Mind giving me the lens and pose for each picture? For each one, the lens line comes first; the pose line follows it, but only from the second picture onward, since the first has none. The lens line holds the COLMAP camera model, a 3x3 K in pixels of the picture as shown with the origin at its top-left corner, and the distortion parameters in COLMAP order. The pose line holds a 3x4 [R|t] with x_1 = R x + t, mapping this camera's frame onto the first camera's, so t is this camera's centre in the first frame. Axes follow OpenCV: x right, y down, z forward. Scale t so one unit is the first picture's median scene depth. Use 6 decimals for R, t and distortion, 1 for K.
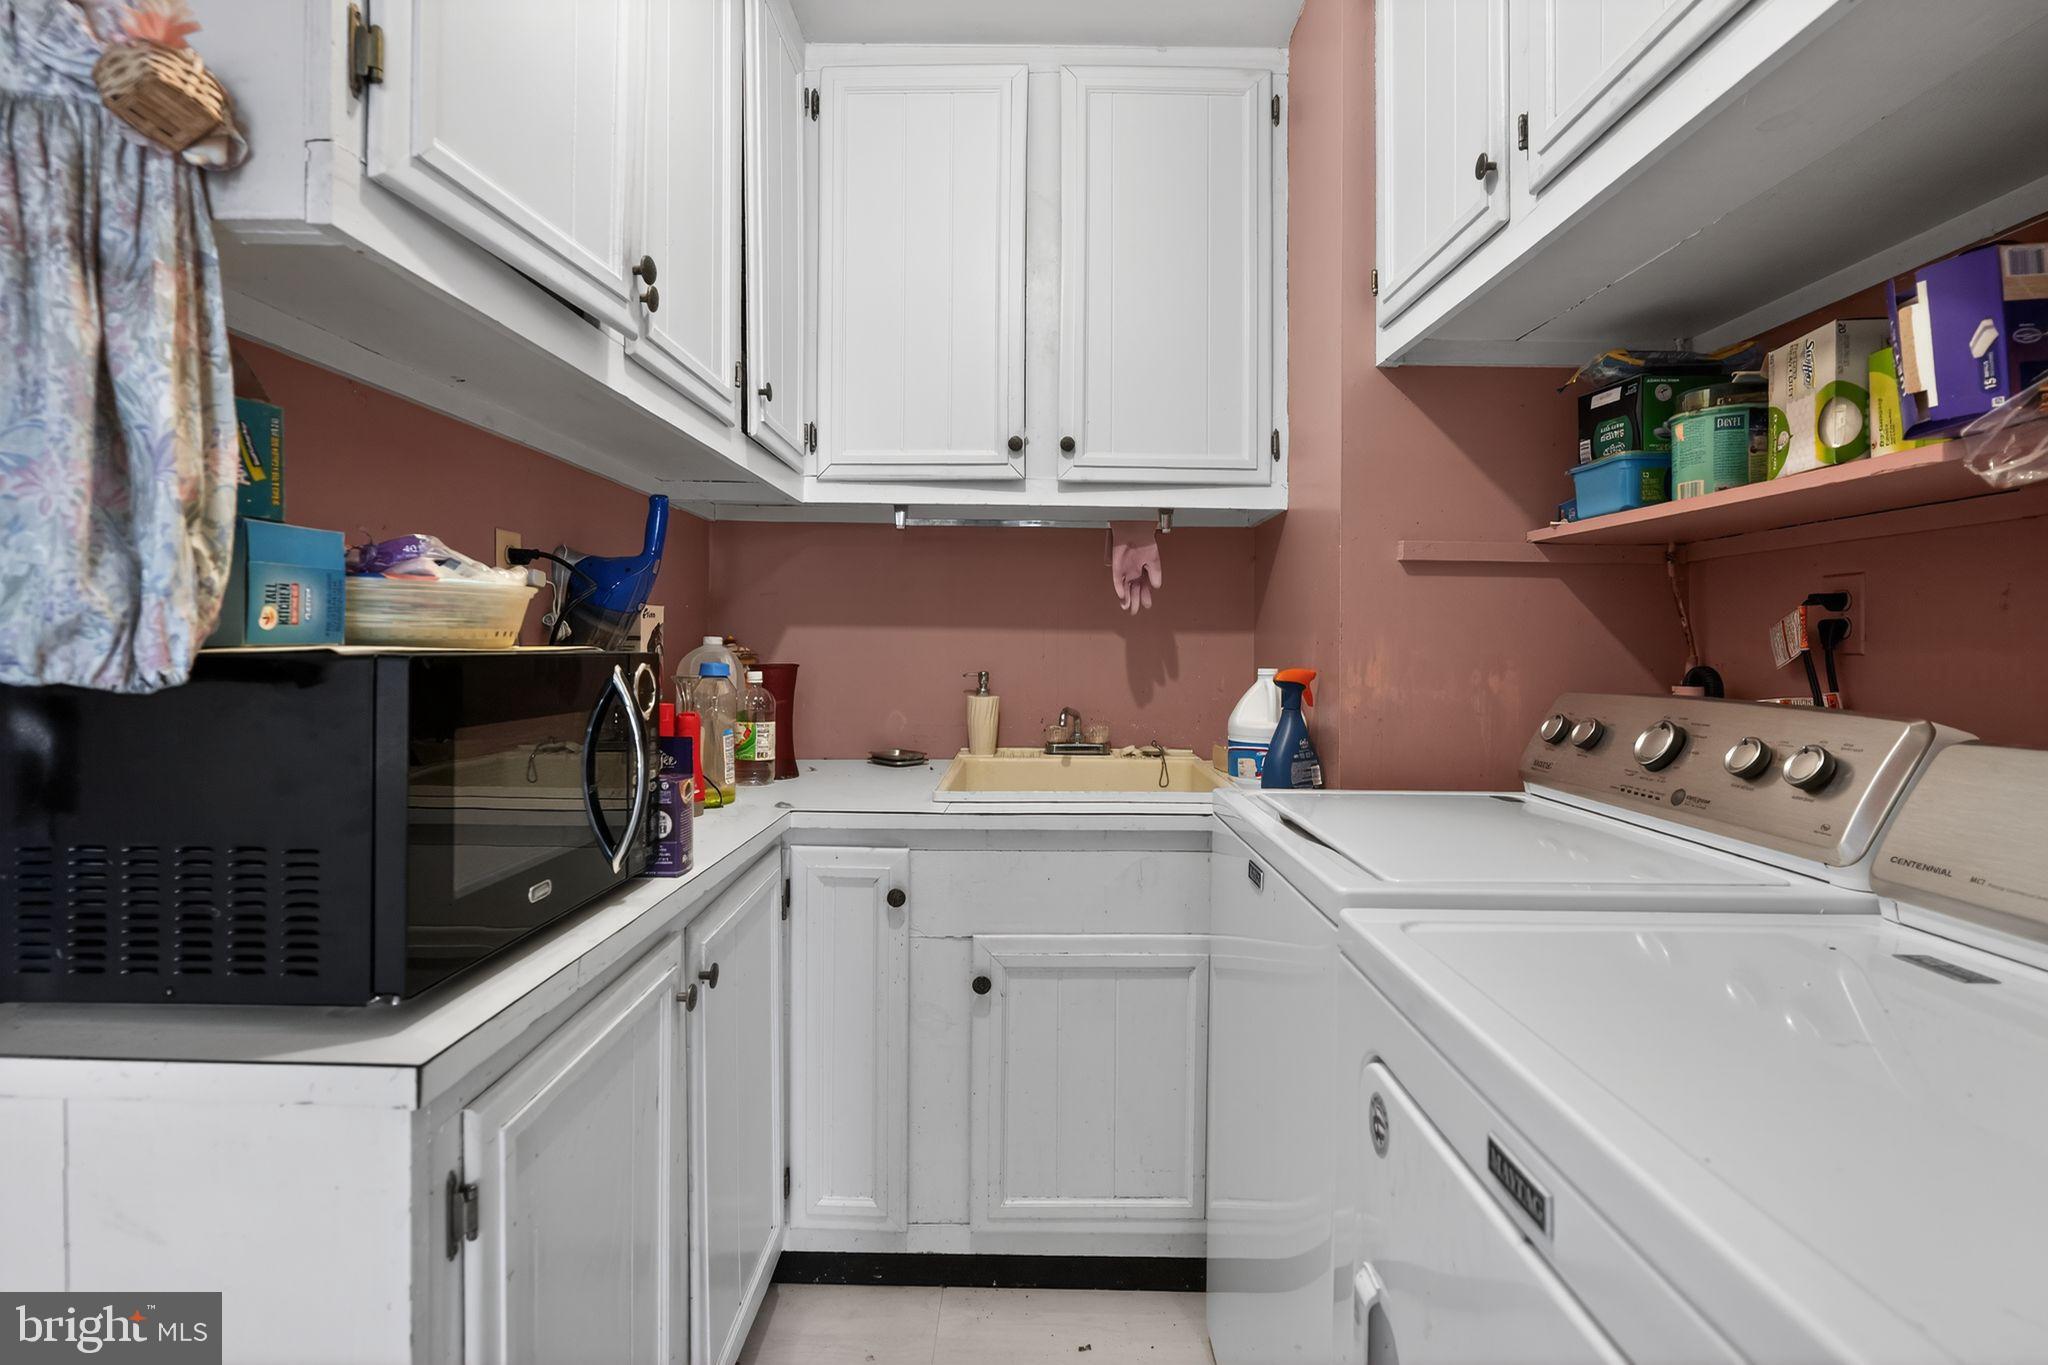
lens RADIAL K [[985.6, 0, 1026.1], [0, 985.6, 609.4], [0, 0, 1]] dist [-0.001581, -0.000245]
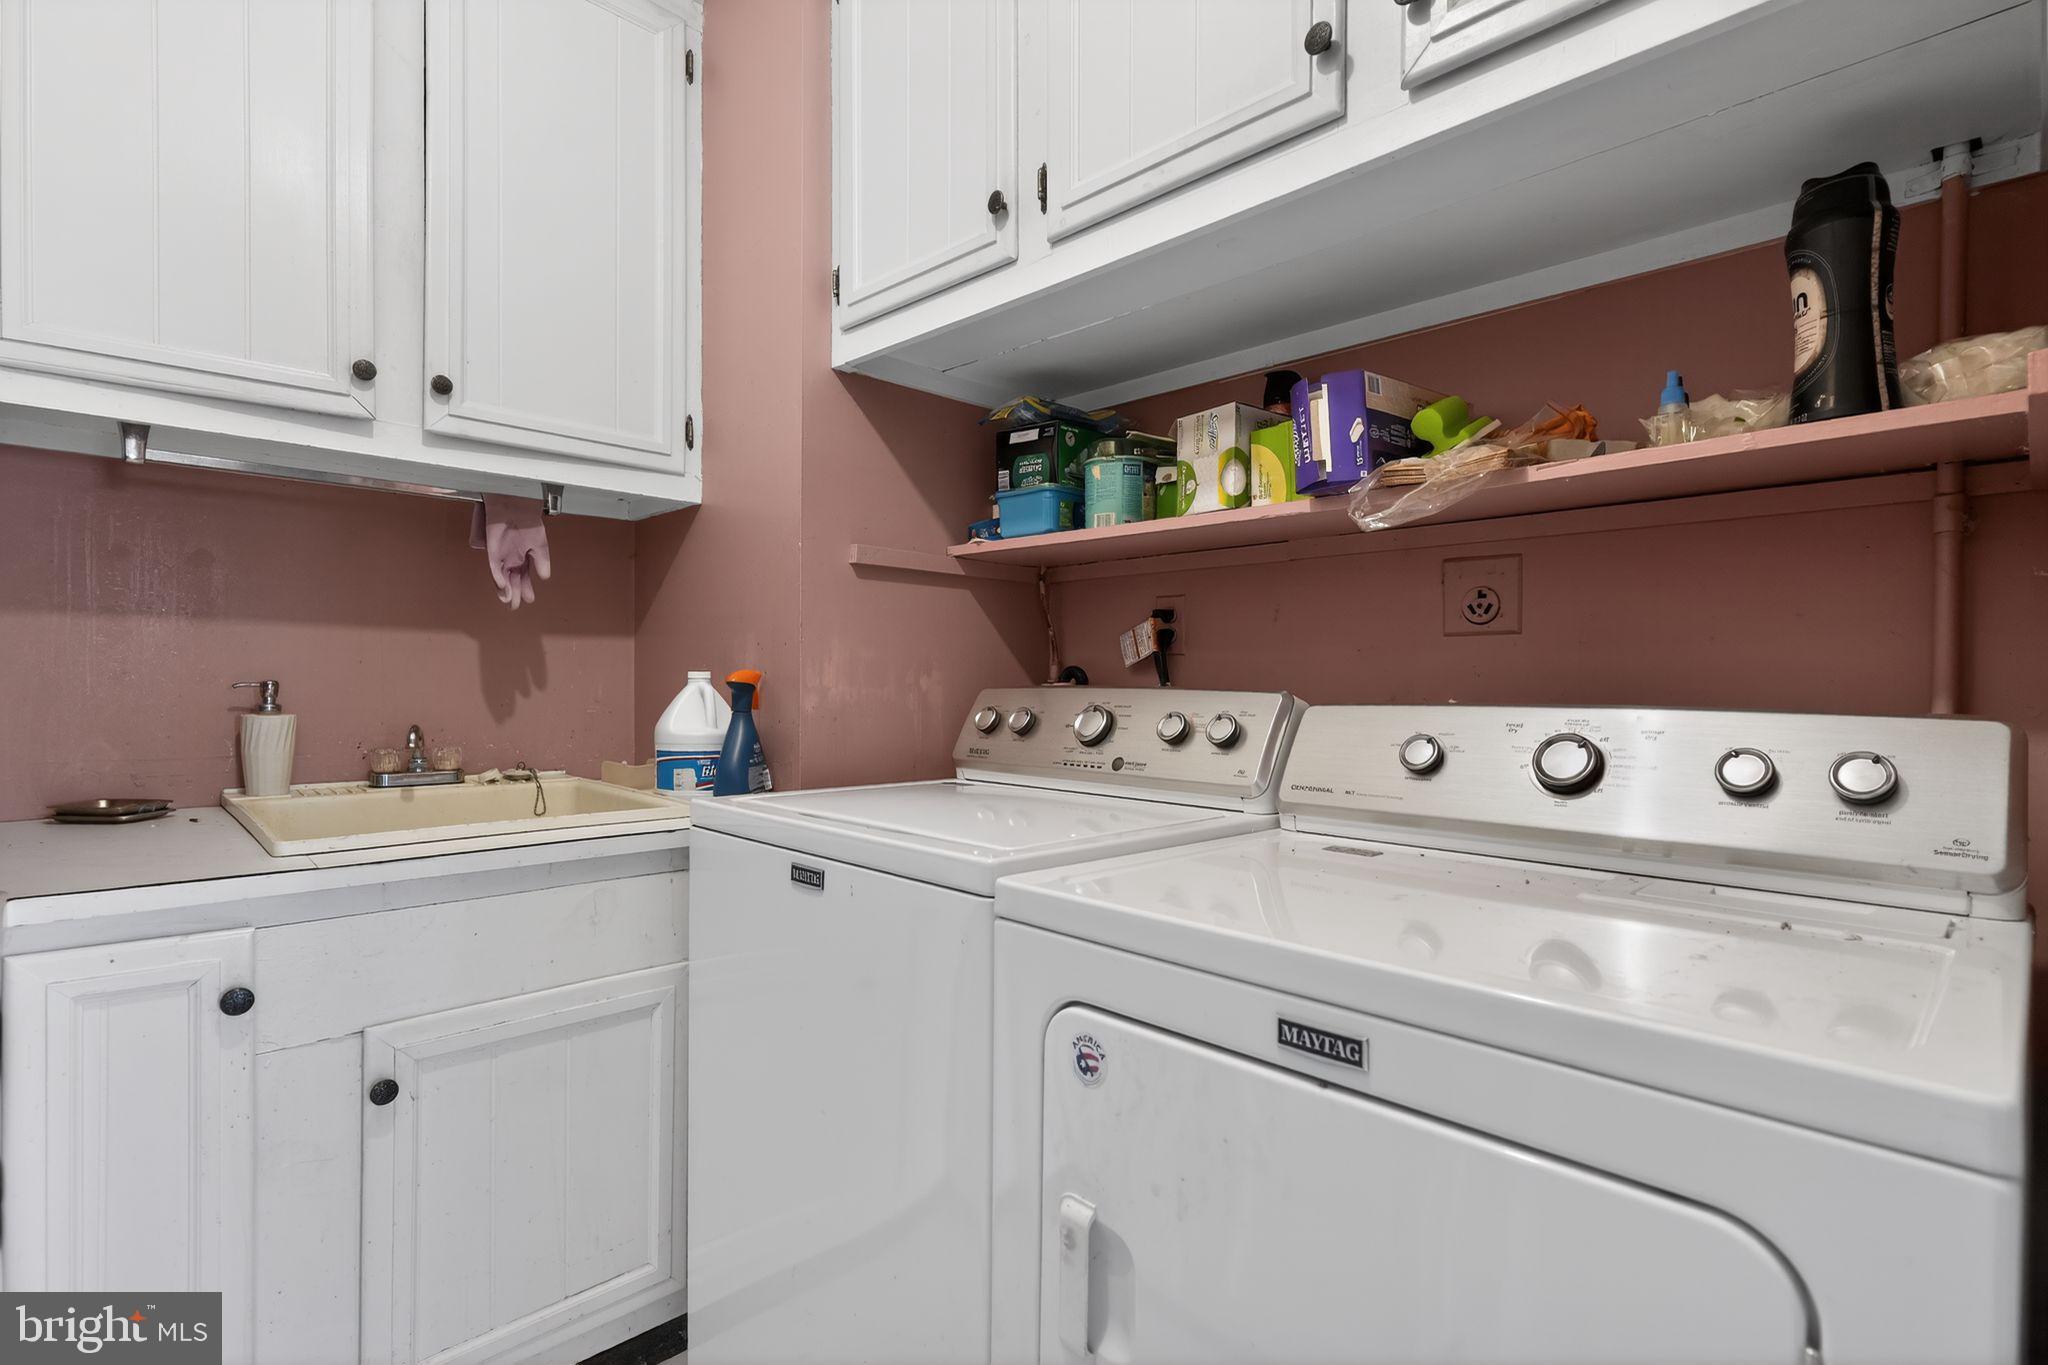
lens RADIAL K [[999.4, 0, 1027.7], [0, 999.4, 661.5], [0, 0, 1]] dist [0.000039, -0.000481]
pose [[0.713828, 0.009646, 0.700255, -0.225401], [-0.026979, 0.999542, 0.013734, 0.034619], [-0.699802, -0.028696, 0.713761, 0.134761]]
